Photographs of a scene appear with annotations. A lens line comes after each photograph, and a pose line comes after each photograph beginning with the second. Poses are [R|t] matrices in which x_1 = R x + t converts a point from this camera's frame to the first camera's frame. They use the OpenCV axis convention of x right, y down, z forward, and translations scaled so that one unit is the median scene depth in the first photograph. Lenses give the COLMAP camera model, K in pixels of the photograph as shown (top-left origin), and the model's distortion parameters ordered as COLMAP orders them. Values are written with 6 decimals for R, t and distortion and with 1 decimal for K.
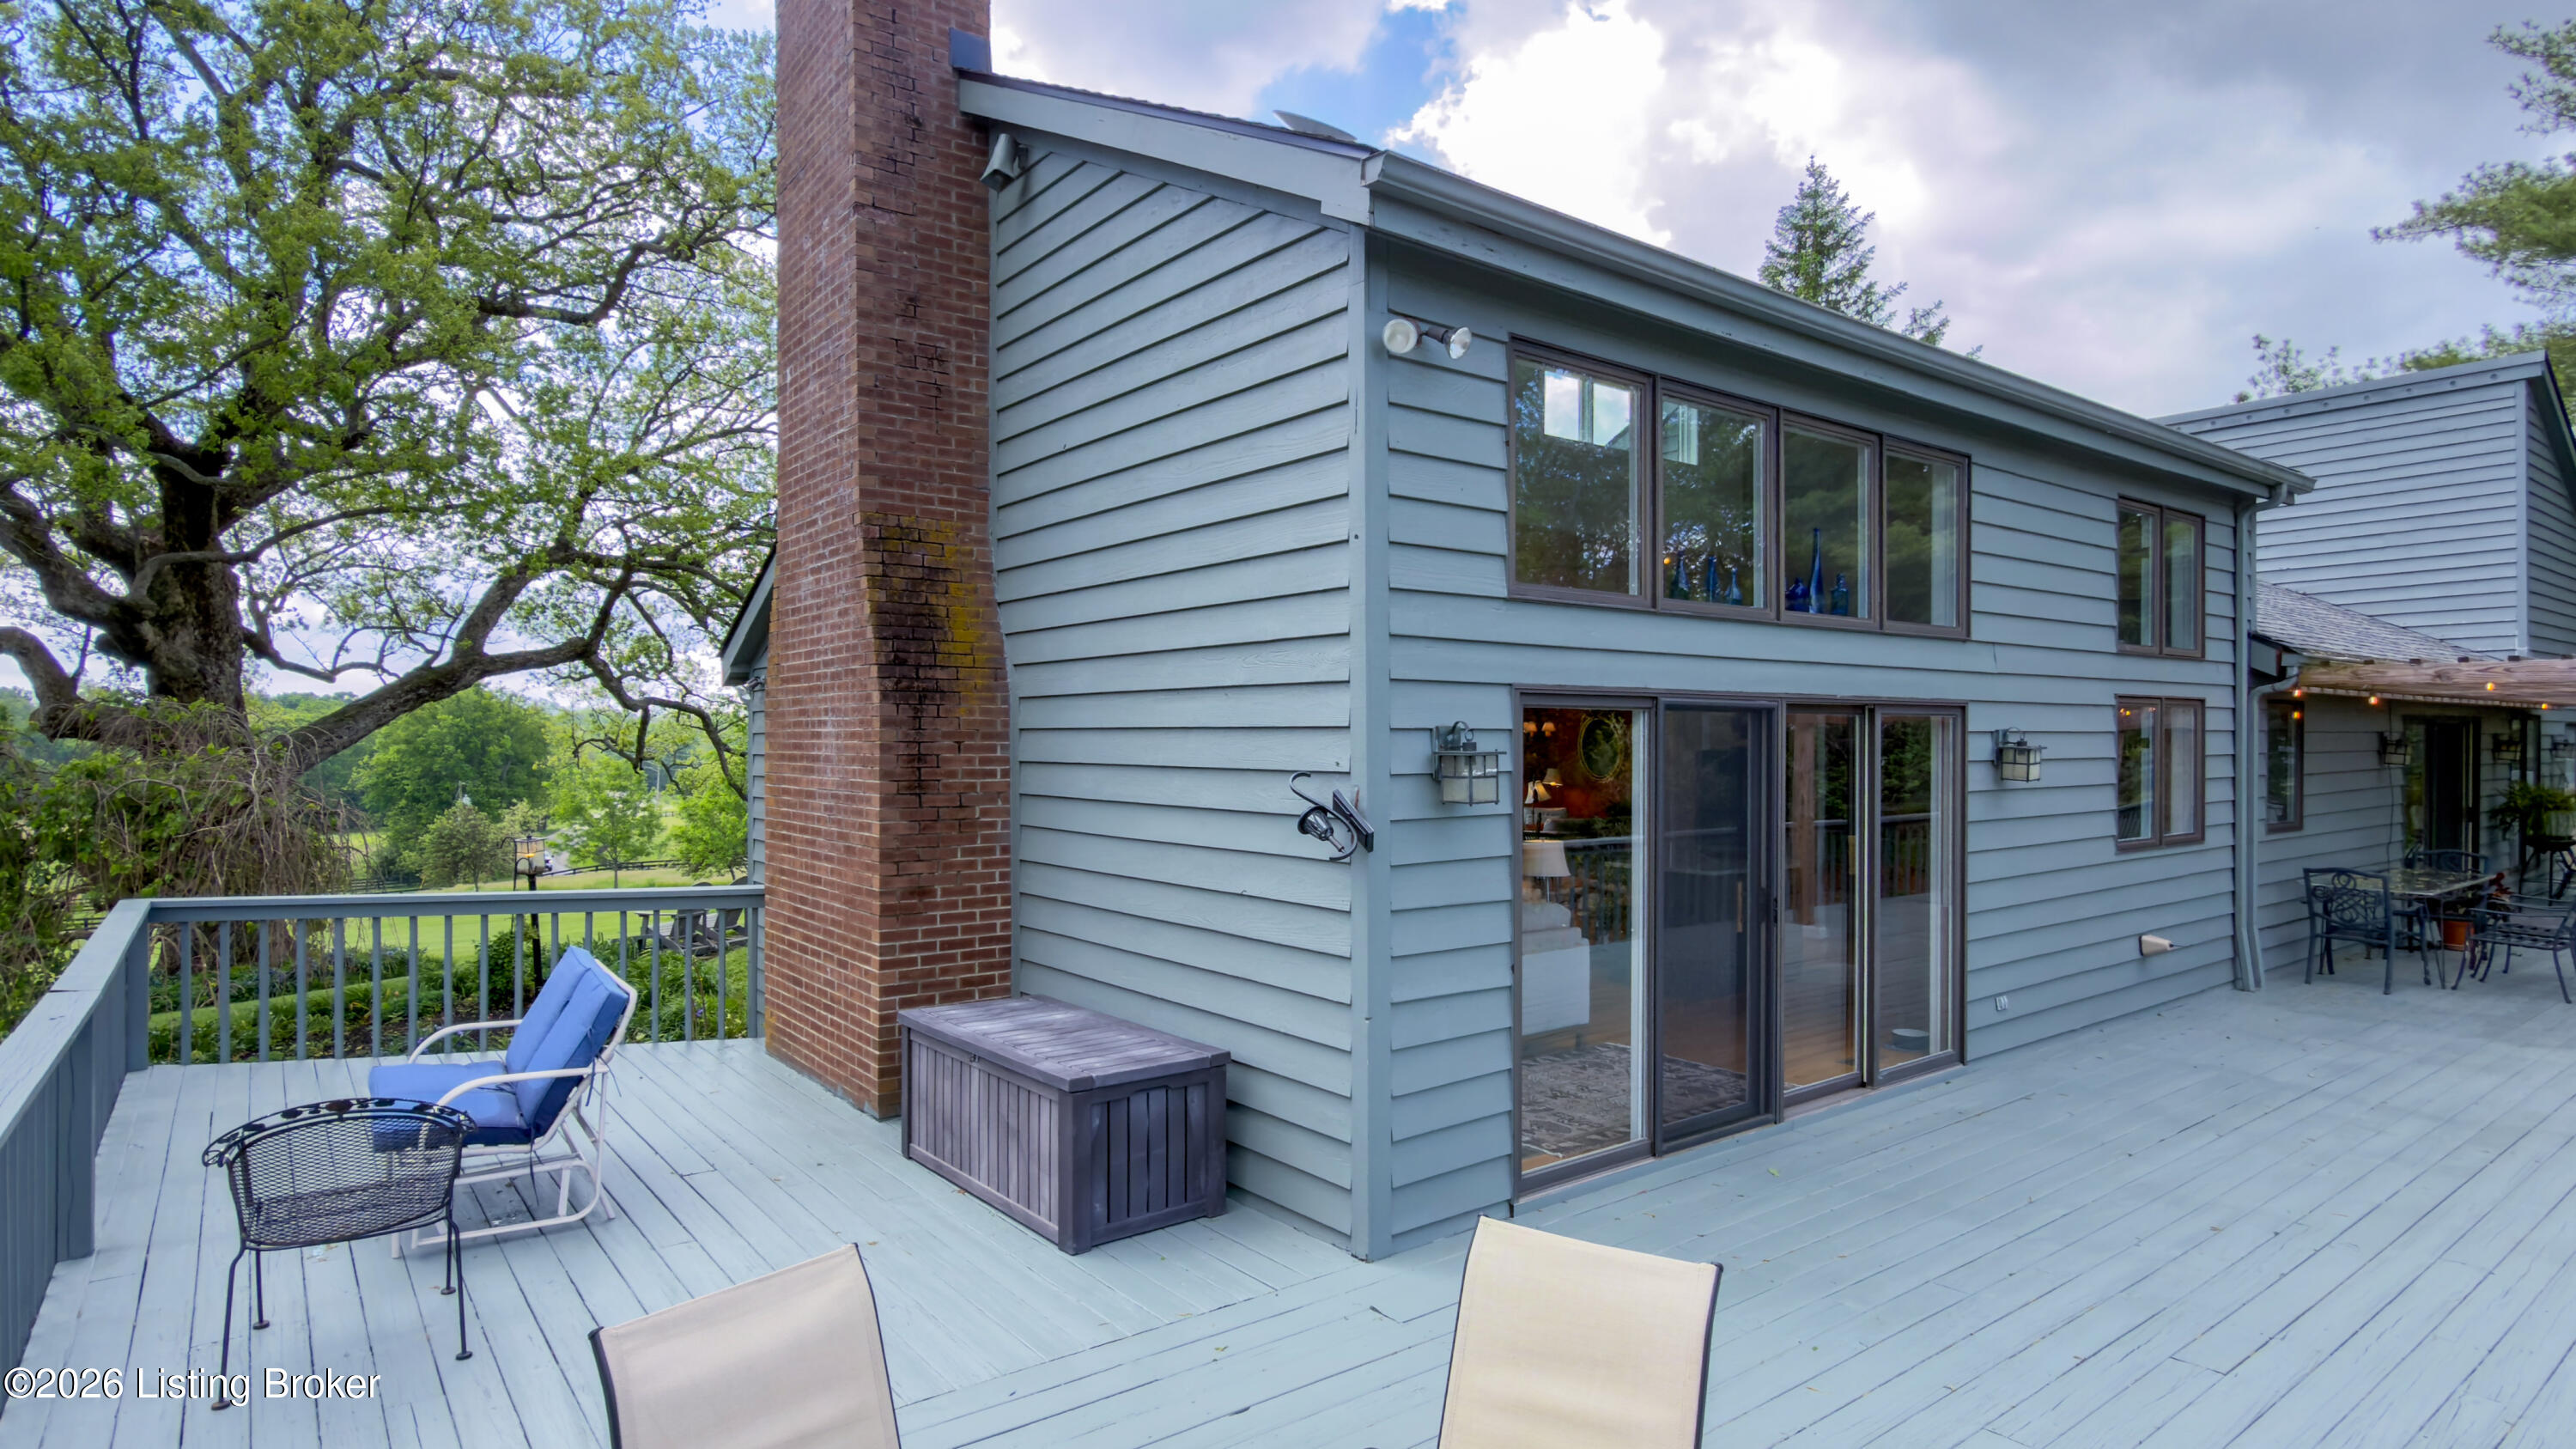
lens RADIAL K [[1310.0, 0, 1397.5], [0, 1310.0, 717.2], [0, 0, 1]] dist [0.003579, 0.000246]
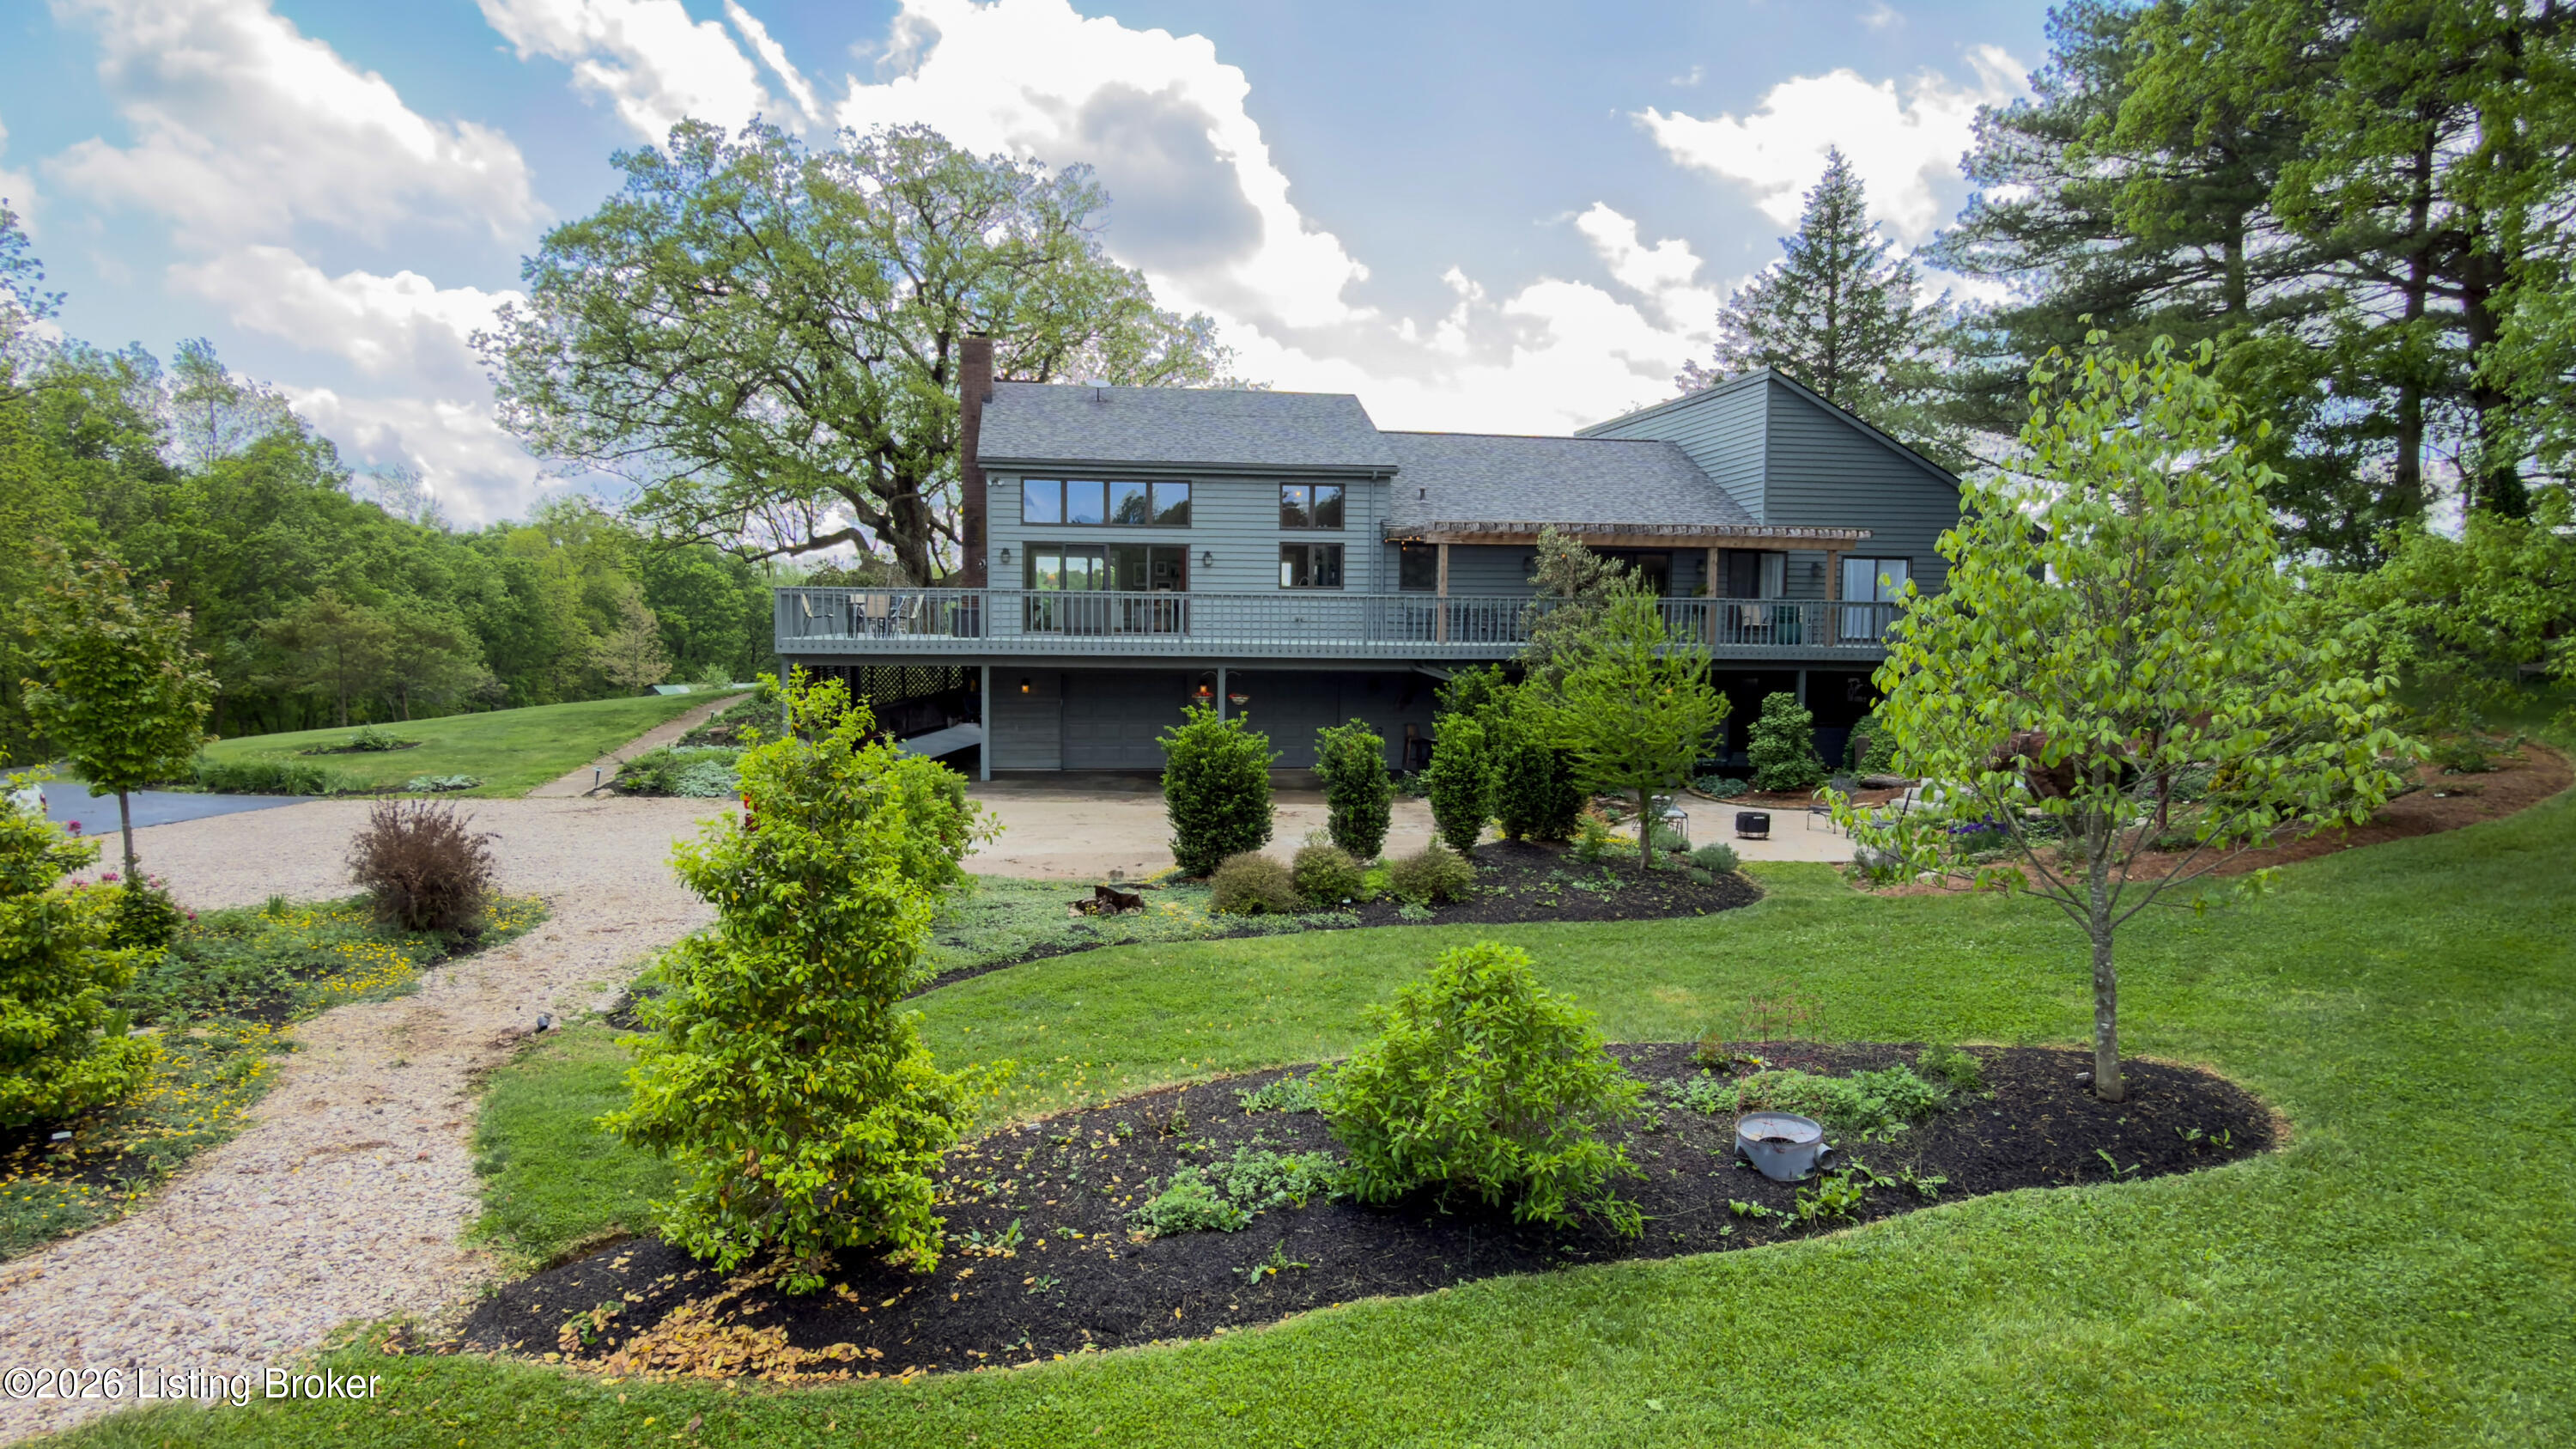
lens RADIAL K [[1355.8, 0, 1288.0], [0, 1355.8, 724.5], [0, 0, 1]] dist [0.004244, 0.000473]
pose [[0.874750, 0.051371, -0.481844, 0.754707], [-0.004372, 0.995161, 0.098162, 0.034829], [0.484555, -0.083760, 0.870741, -0.697963]]
